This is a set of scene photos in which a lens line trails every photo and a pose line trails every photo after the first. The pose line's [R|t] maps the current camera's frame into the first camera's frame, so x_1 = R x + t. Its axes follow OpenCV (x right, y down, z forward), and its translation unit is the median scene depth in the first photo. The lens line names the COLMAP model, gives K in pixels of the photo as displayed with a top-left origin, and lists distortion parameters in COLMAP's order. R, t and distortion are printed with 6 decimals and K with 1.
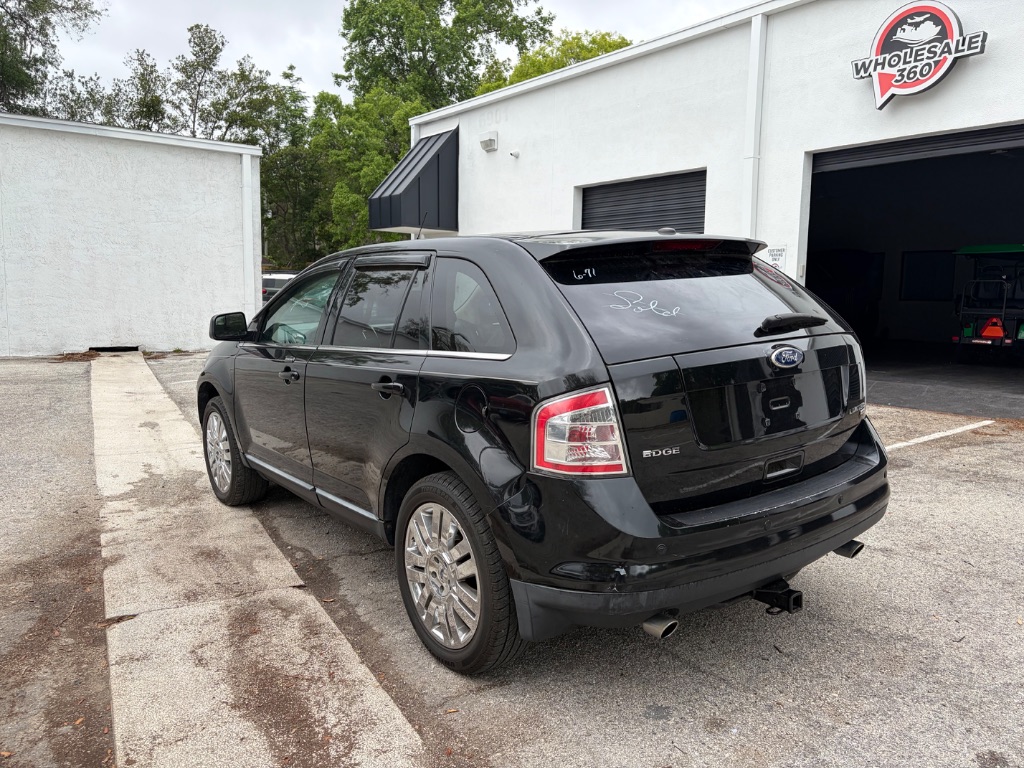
lens RADIAL K [[771.5, 0, 508.7], [0, 771.5, 378.9], [0, 0, 1]] dist [0.112139, -0.107882]
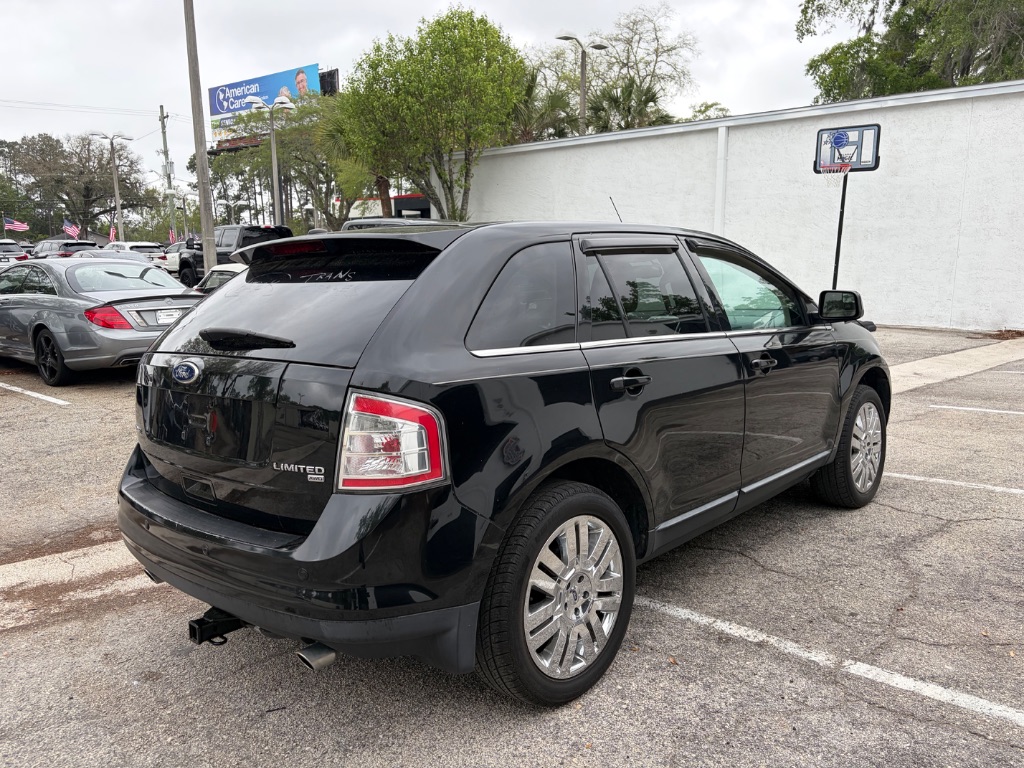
lens RADIAL K [[786.1, 0, 518.8], [0, 786.1, 386.9], [0, 0, 1]] dist [0.040441, -0.005393]
pose [[0.187802, 0.156037, -0.969733, 0.230095], [-0.104067, 0.984904, 0.138324, -0.031329], [0.976678, 0.074939, 0.201206, 0.207162]]
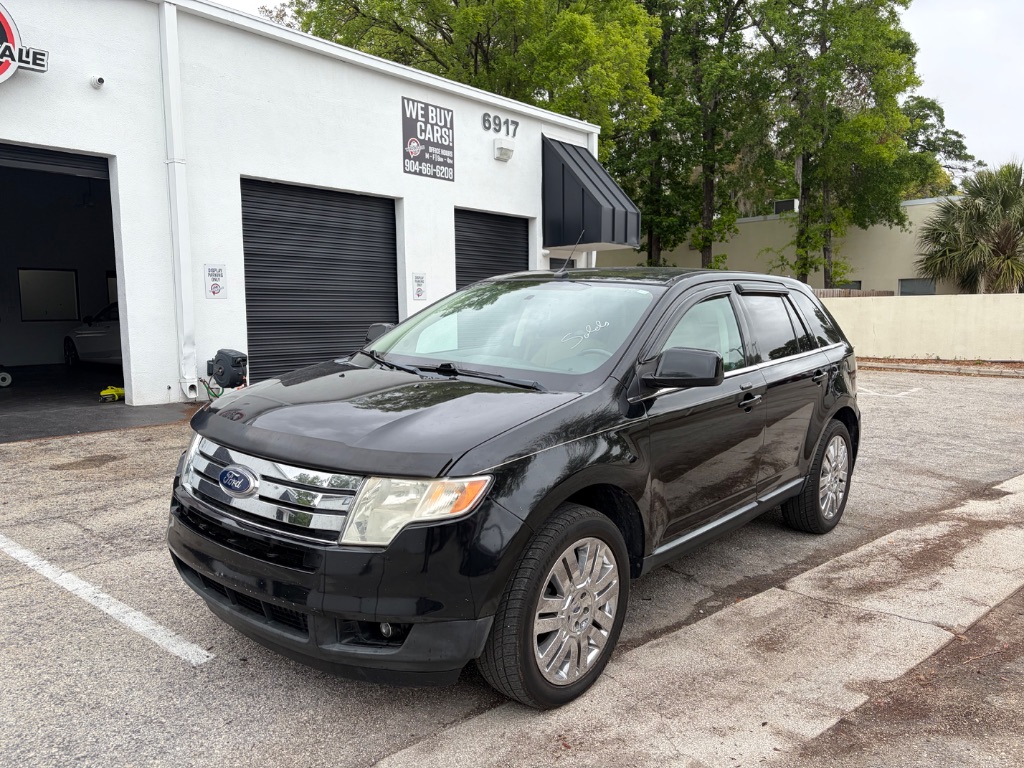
lens RADIAL K [[771.5, 0, 508.7], [0, 771.5, 378.9], [0, 0, 1]] dist [0.112139, -0.107882]
pose [[-0.232697, -0.096678, 0.967732, -0.280097], [0.114504, 0.985403, 0.125976, -0.045989], [-0.965785, 0.140123, -0.218230, 0.364217]]
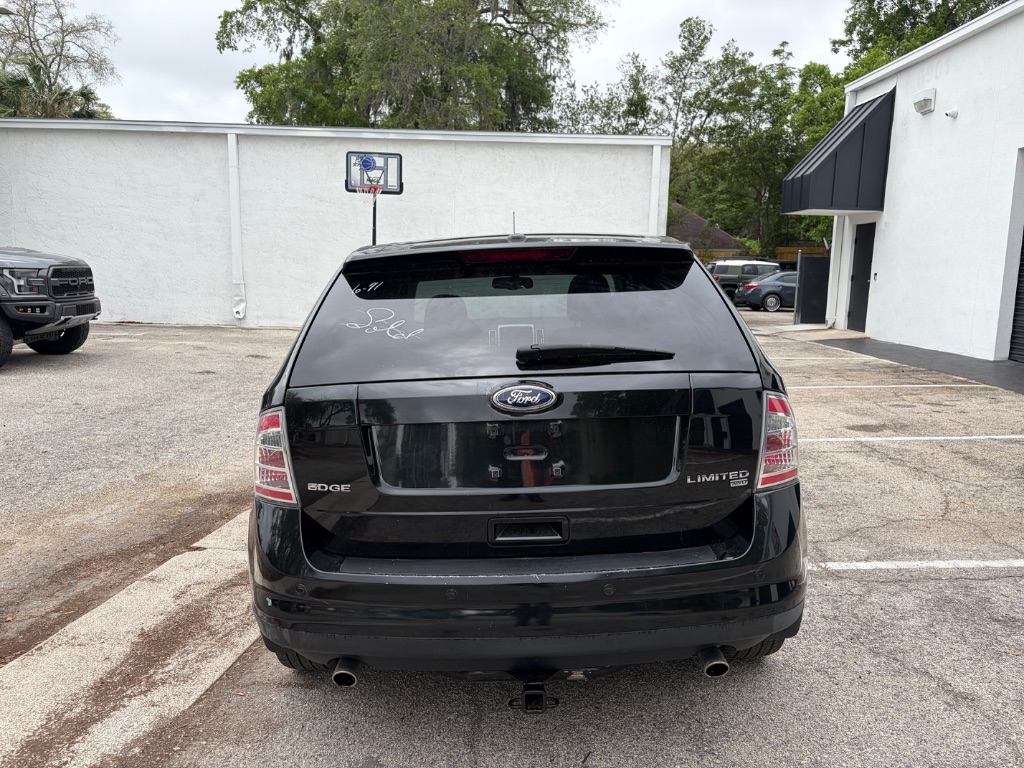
lens RADIAL K [[786.1, 0, 518.8], [0, 786.1, 386.9], [0, 0, 1]] dist [0.040441, -0.005393]
pose [[0.811237, 0.092824, -0.577303, 0.135732], [-0.076042, 0.995682, 0.053240, -0.013713], [0.579752, 0.000709, 0.814792, 0.054273]]
